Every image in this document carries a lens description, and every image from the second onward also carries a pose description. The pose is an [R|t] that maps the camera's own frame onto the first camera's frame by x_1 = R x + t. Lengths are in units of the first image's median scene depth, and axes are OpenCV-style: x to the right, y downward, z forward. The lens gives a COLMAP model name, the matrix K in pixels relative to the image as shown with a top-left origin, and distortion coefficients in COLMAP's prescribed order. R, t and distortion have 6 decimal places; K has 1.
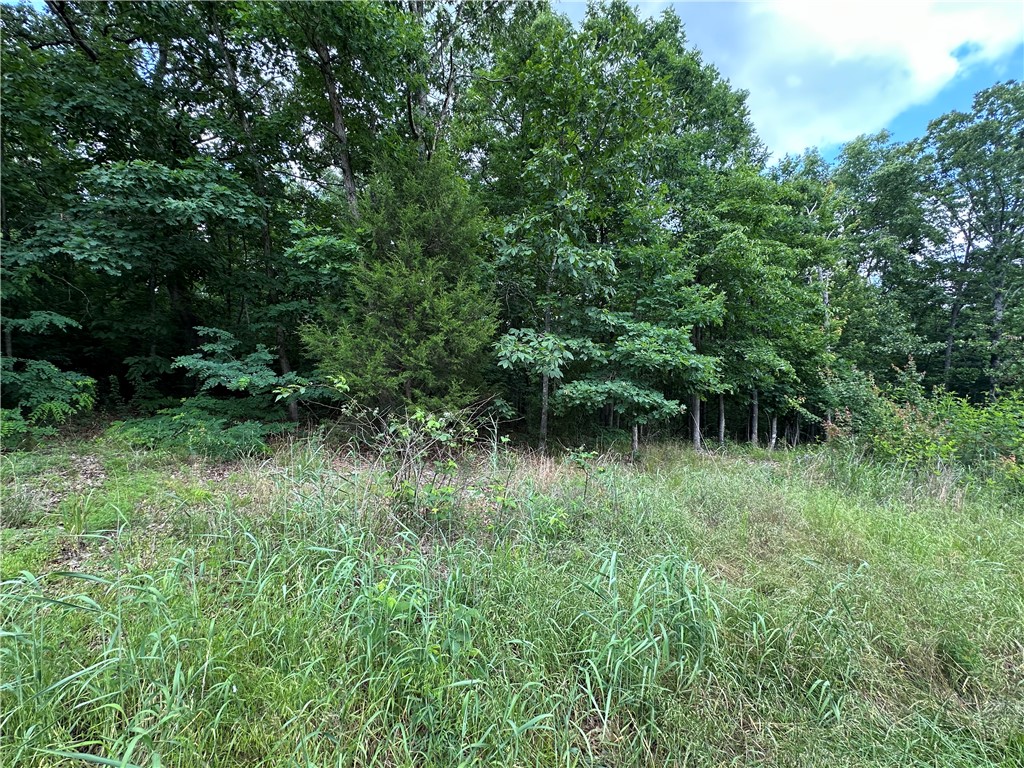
lens RADIAL K [[407.3, 0, 510.1], [0, 407.3, 382.6], [0, 0, 1]] dist [-0.001712, 0.001745]
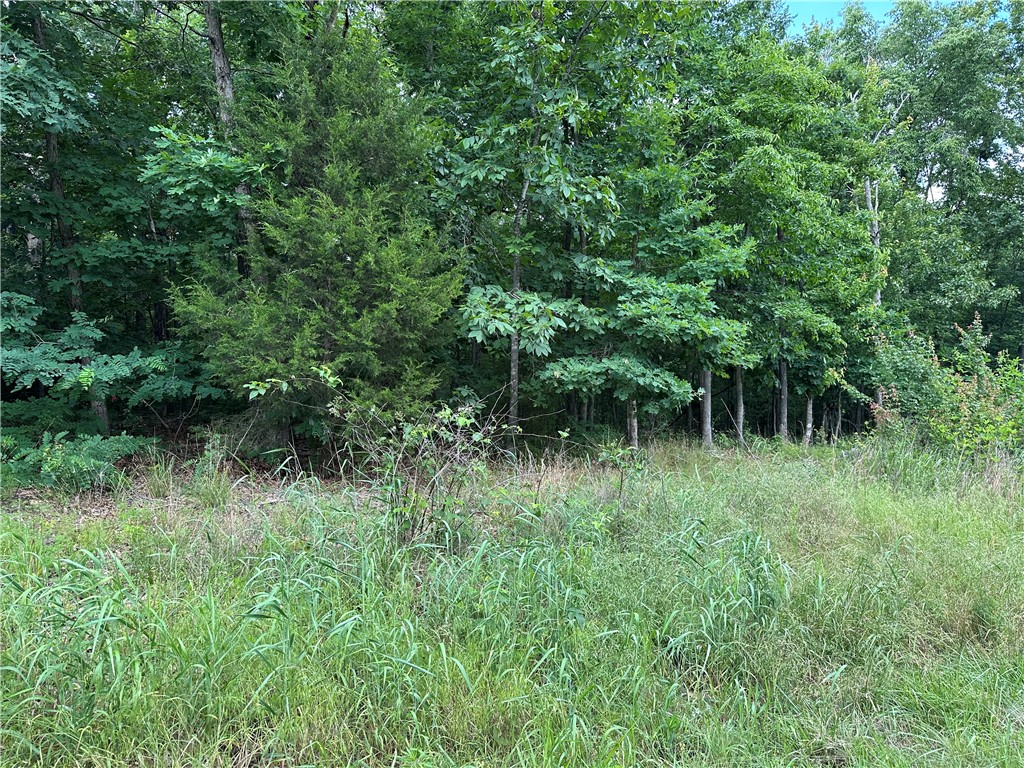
lens RADIAL K [[710.0, 0, 506.2], [0, 710.0, 382.6], [0, 0, 1]] dist [0.042423, -0.039764]
pose [[0.982288, -0.031294, 0.184746, -0.160641], [0.023891, 0.998825, 0.042164, -0.016482], [-0.185848, -0.037004, 0.981881, -0.202153]]
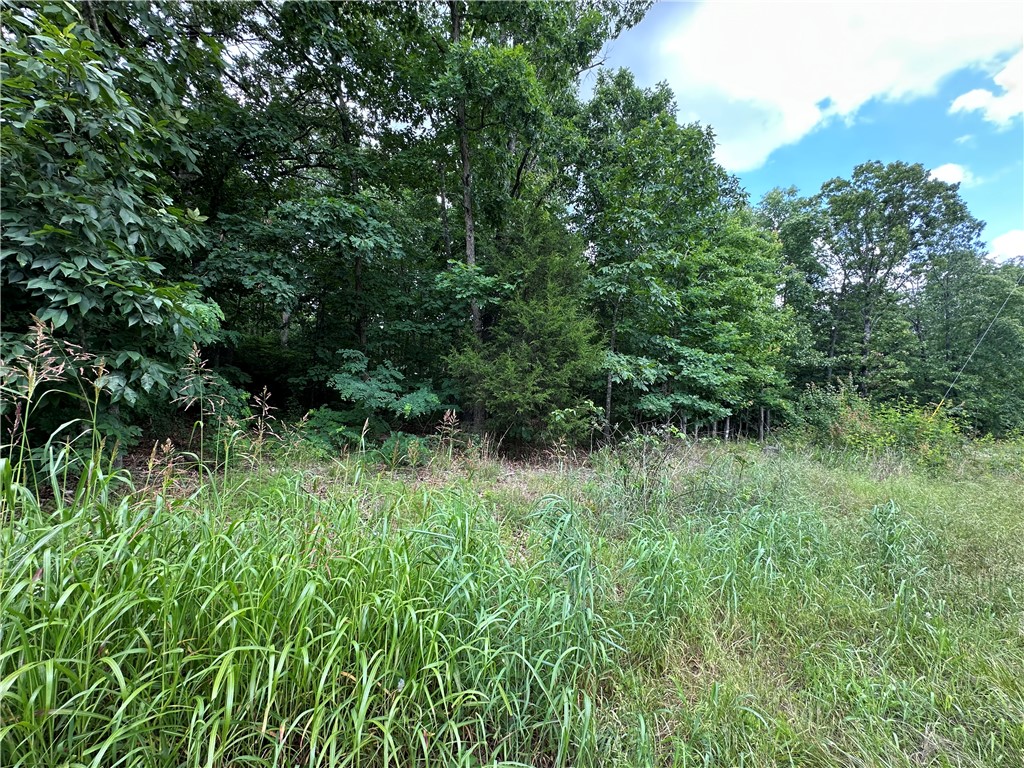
lens RADIAL K [[407.3, 0, 508.1], [0, 407.3, 383.9], [0, 0, 1]] dist [-0.001712, 0.001745]
pose [[0.980319, -0.003045, 0.197398, -0.476859], [0.003906, 0.999984, -0.003973, -0.029959], [-0.197382, 0.004666, 0.980315, -0.127429]]
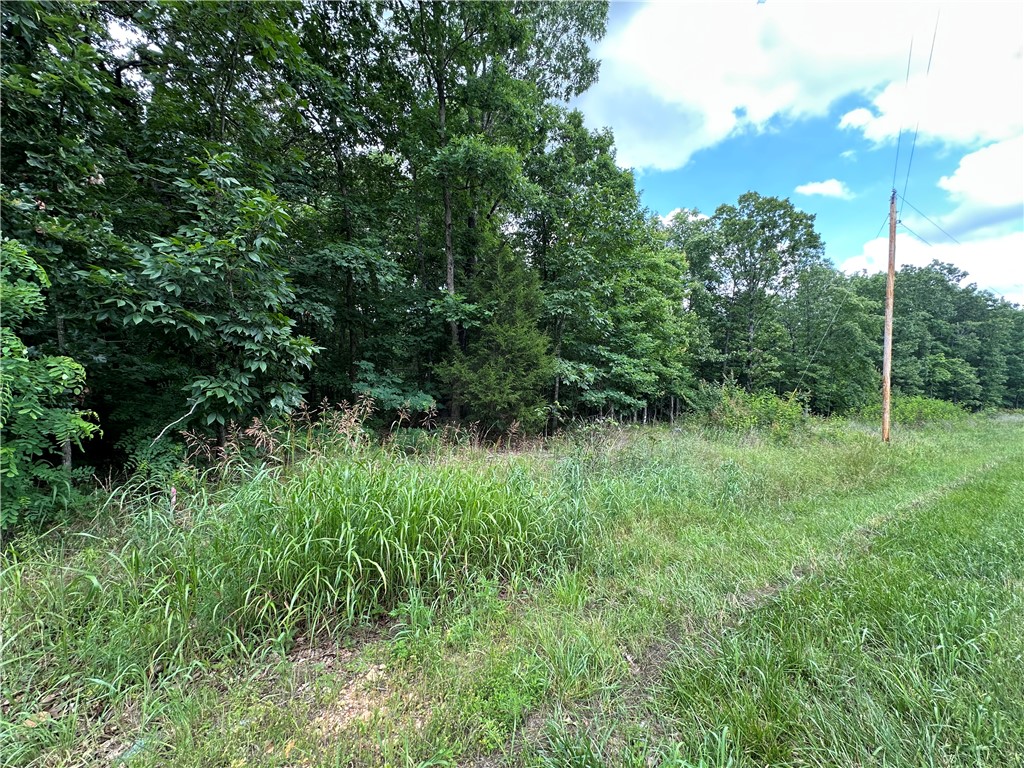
lens RADIAL K [[407.3, 0, 510.0], [0, 407.3, 385.6], [0, 0, 1]] dist [-0.001712, 0.001745]
pose [[0.931673, -0.024627, 0.362461, -0.668207], [0.016146, 0.999521, 0.026410, -0.070519], [-0.362938, -0.018754, 0.931624, -0.365298]]
